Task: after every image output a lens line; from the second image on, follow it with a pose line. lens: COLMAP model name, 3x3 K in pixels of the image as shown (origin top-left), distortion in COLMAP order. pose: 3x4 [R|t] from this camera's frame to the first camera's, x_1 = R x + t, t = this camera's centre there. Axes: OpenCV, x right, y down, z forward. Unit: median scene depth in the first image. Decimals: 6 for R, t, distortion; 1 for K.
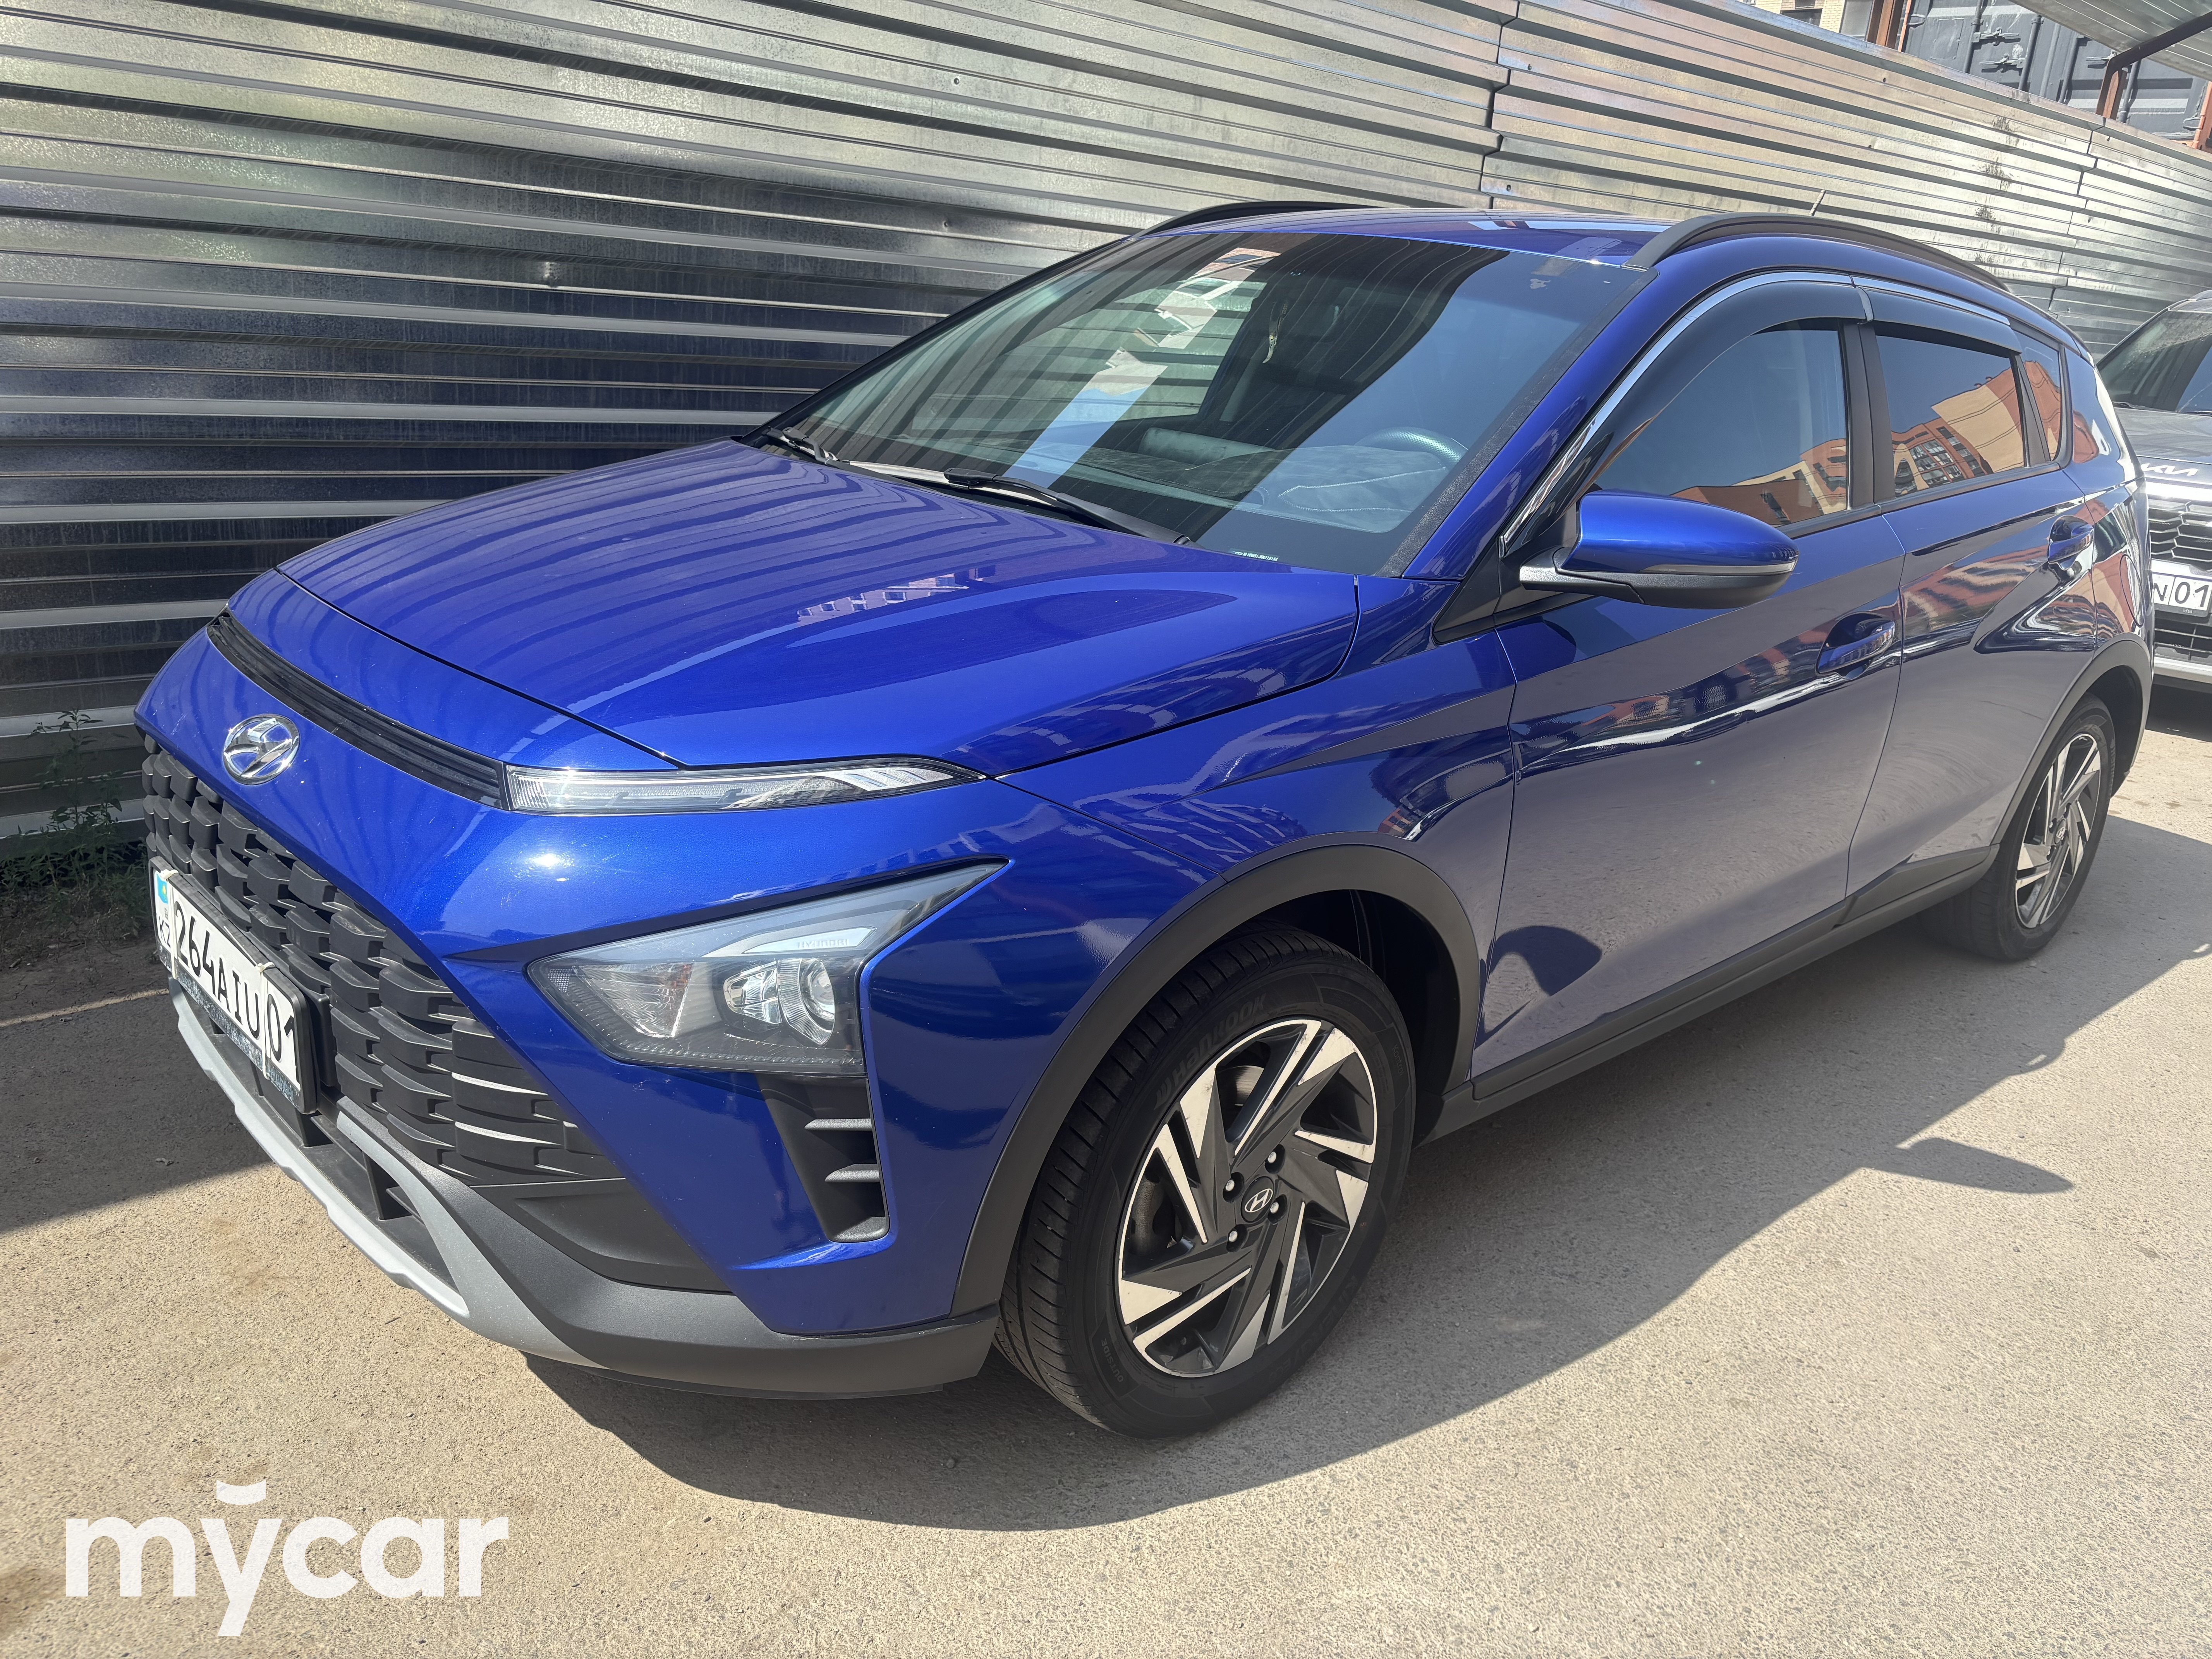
lens RADIAL K [[1678.9, 0, 1115.3], [0, 1678.9, 831.8], [0, 0, 1]] dist [0.011381, 0.005475]
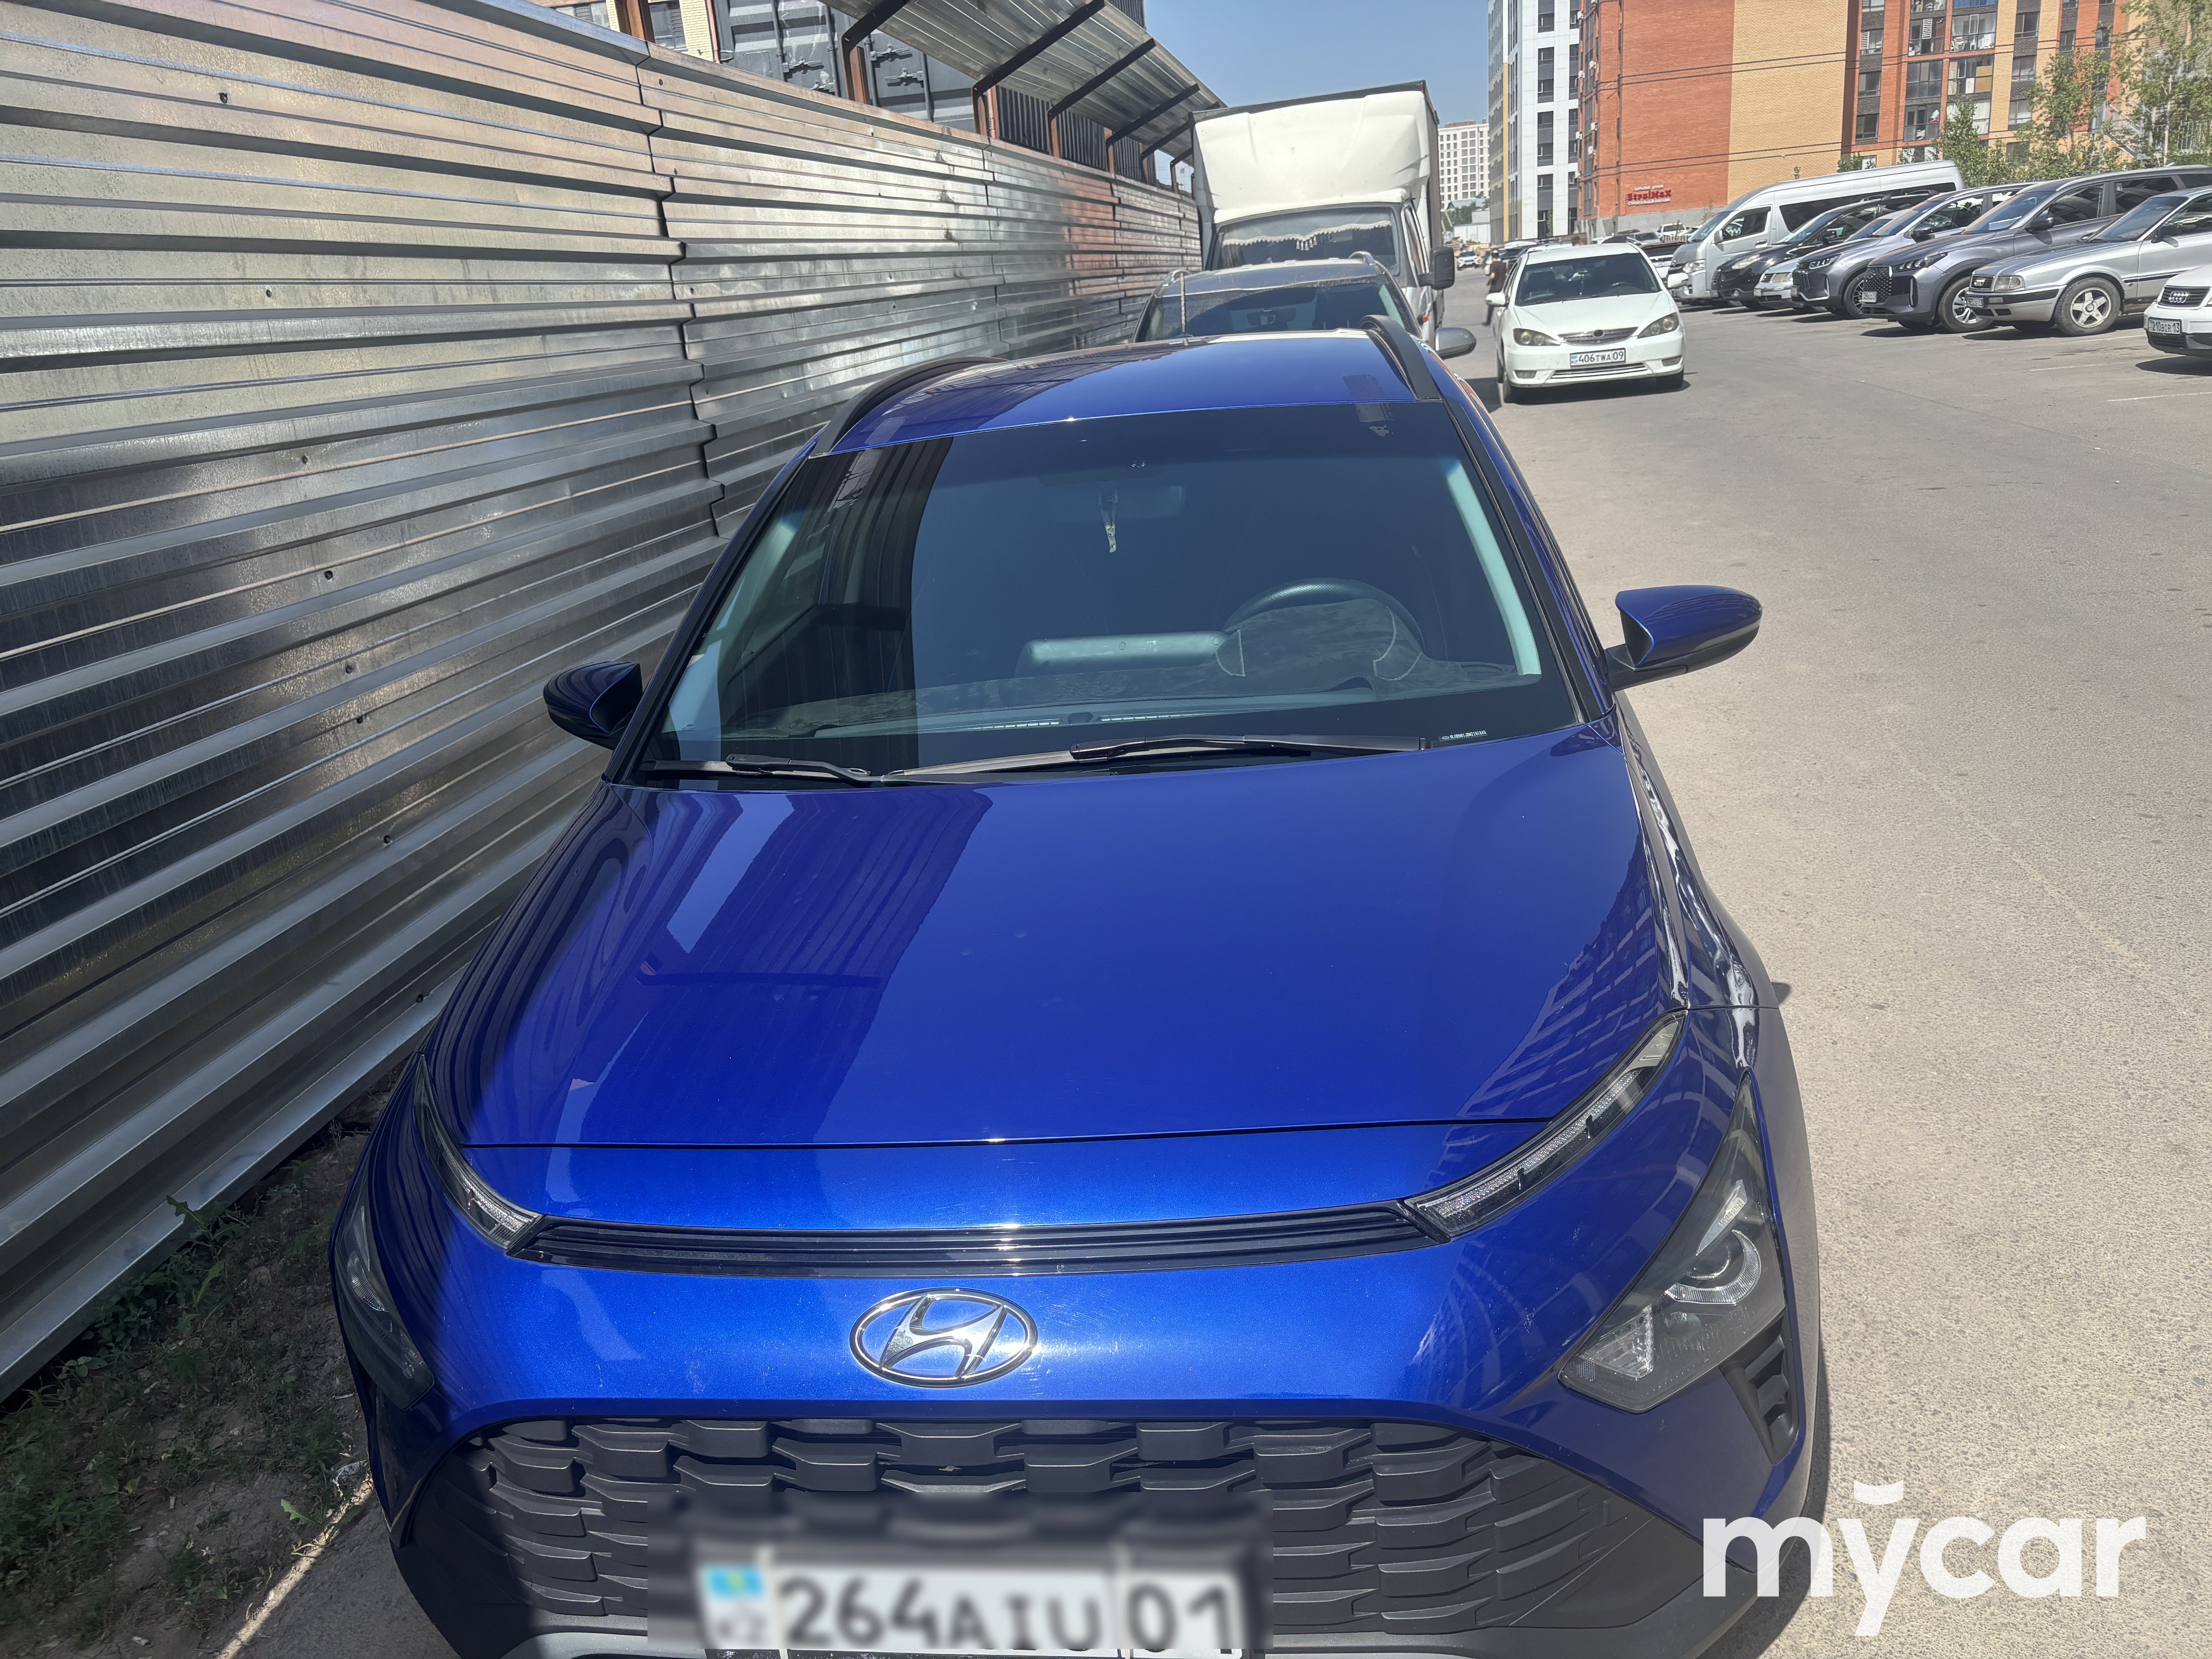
lens RADIAL K [[1671.2, 0, 1088.4], [0, 1671.2, 856.9], [0, 0, 1]] dist [0.059775, -0.072006]
pose [[0.760277, -0.348393, 0.548271, -0.365293], [0.345530, 0.931599, 0.112835, -0.148991], [-0.550080, 0.103658, 0.828654, 0.116530]]
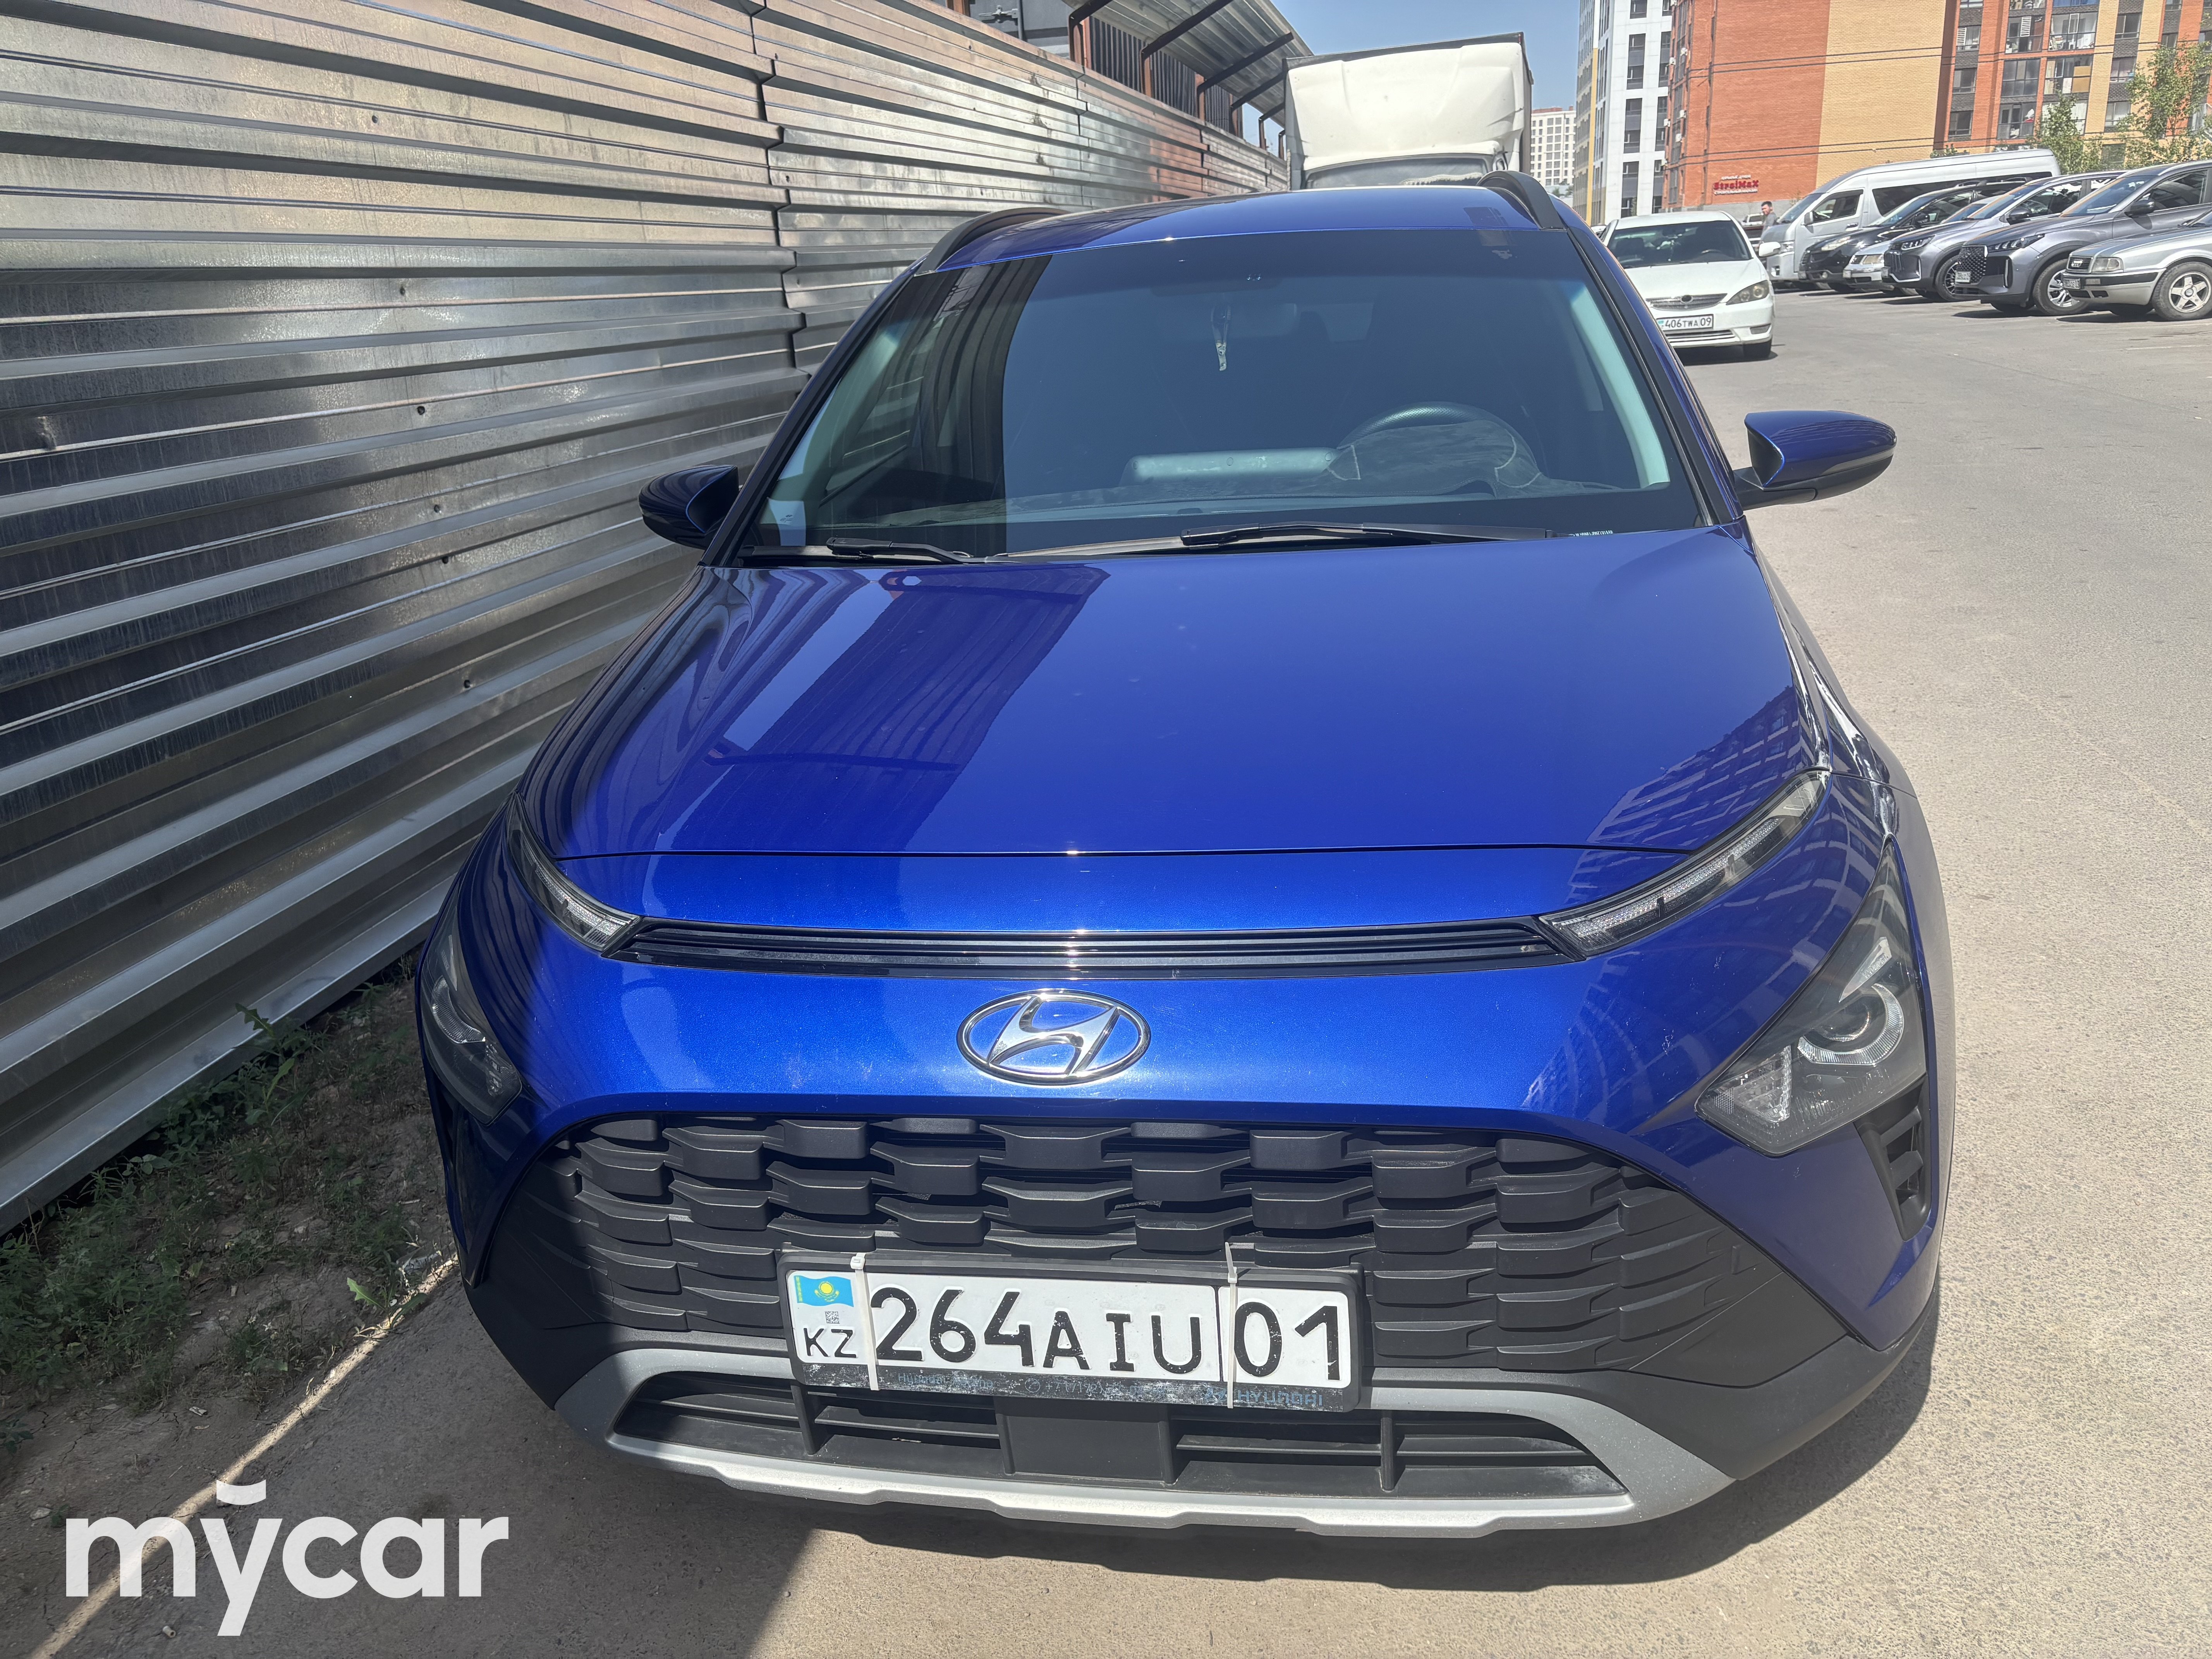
lens RADIAL K [[1668.4, 0, 1106.0], [0, 1668.4, 829.5], [0, 0, 1]] dist [0.068808, -0.082317]
pose [[0.785633, -0.315418, 0.532252, -0.389747], [0.308647, 0.945400, 0.104674, -0.096626], [-0.536207, 0.082042, 0.840090, 0.142154]]
